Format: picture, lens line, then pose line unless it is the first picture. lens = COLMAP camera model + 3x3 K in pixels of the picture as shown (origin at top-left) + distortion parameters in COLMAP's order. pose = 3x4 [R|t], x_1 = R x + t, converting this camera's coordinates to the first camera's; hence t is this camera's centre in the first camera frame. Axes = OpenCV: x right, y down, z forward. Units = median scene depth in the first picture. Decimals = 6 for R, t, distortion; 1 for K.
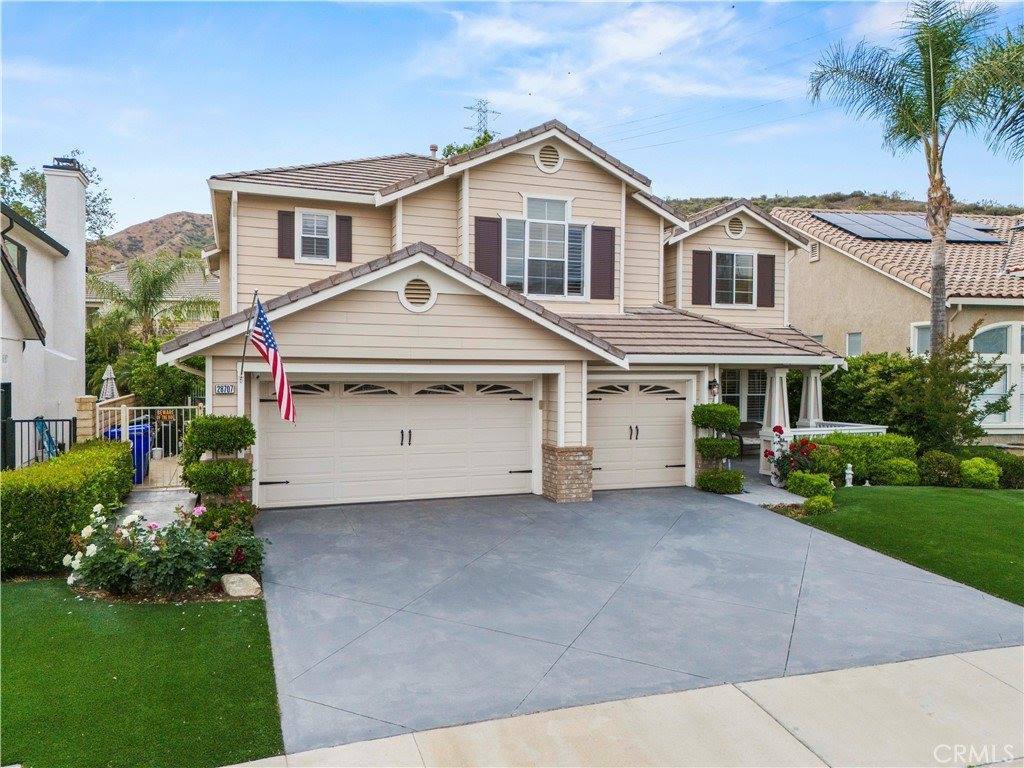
lens RADIAL K [[751.9, 0, 513.9], [0, 751.9, 384.3], [0, 0, 1]] dist [0.072074, -0.059364]
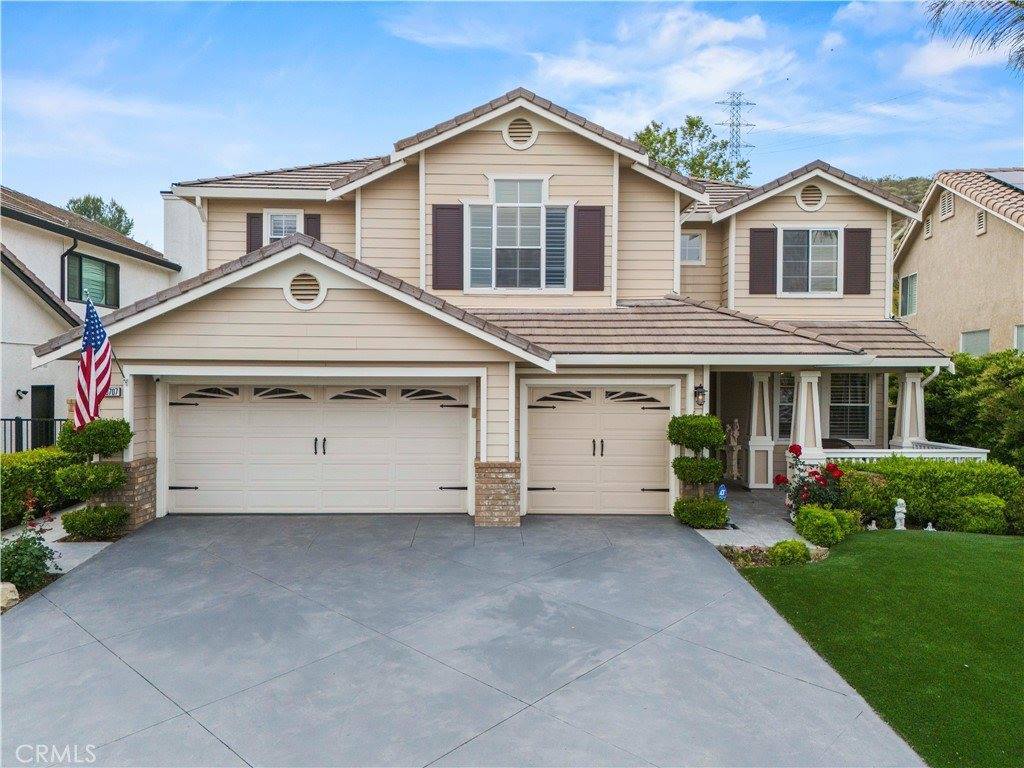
lens RADIAL K [[751.9, 0, 513.9], [0, 751.9, 384.3], [0, 0, 1]] dist [0.072074, -0.059364]
pose [[0.944115, 0.004085, -0.329591, 0.338991], [-0.006505, 0.999959, -0.006239, -0.000657], [0.329552, 0.008034, 0.944103, 0.172323]]
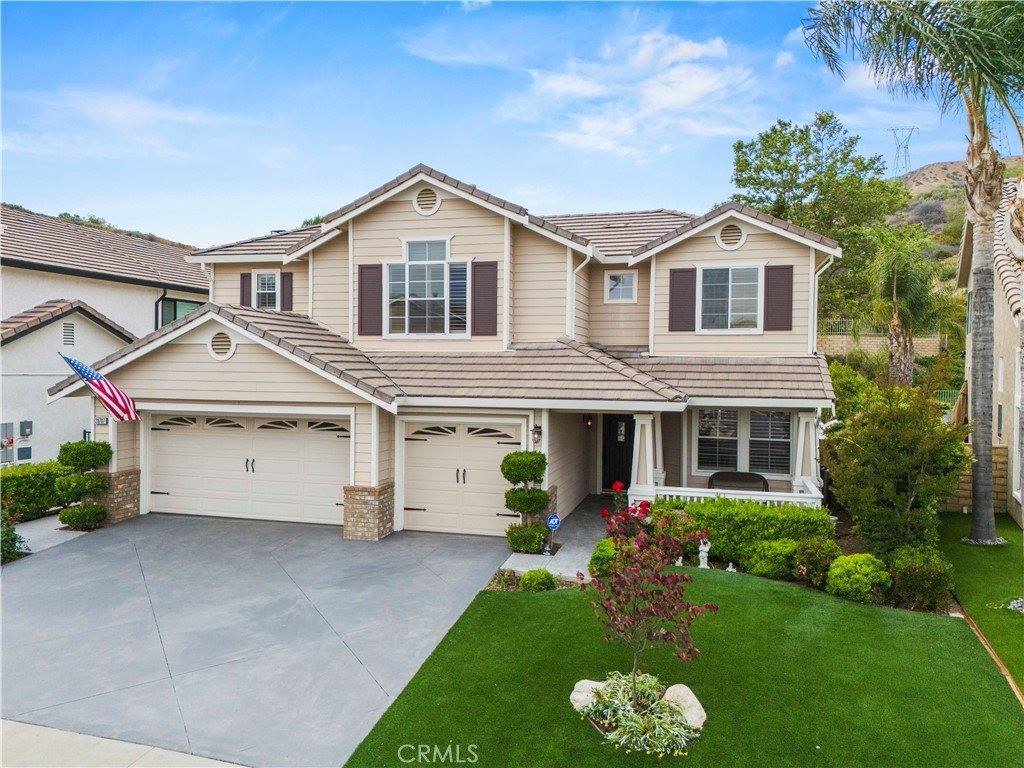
lens RADIAL K [[753.9, 0, 513.7], [0, 753.9, 382.0], [0, 0, 1]] dist [0.076804, -0.063050]
pose [[0.809388, 0.015243, -0.587077, 0.766055], [-0.017172, 0.999850, 0.002286, -0.059196], [0.587023, 0.008231, 0.809528, 0.245667]]
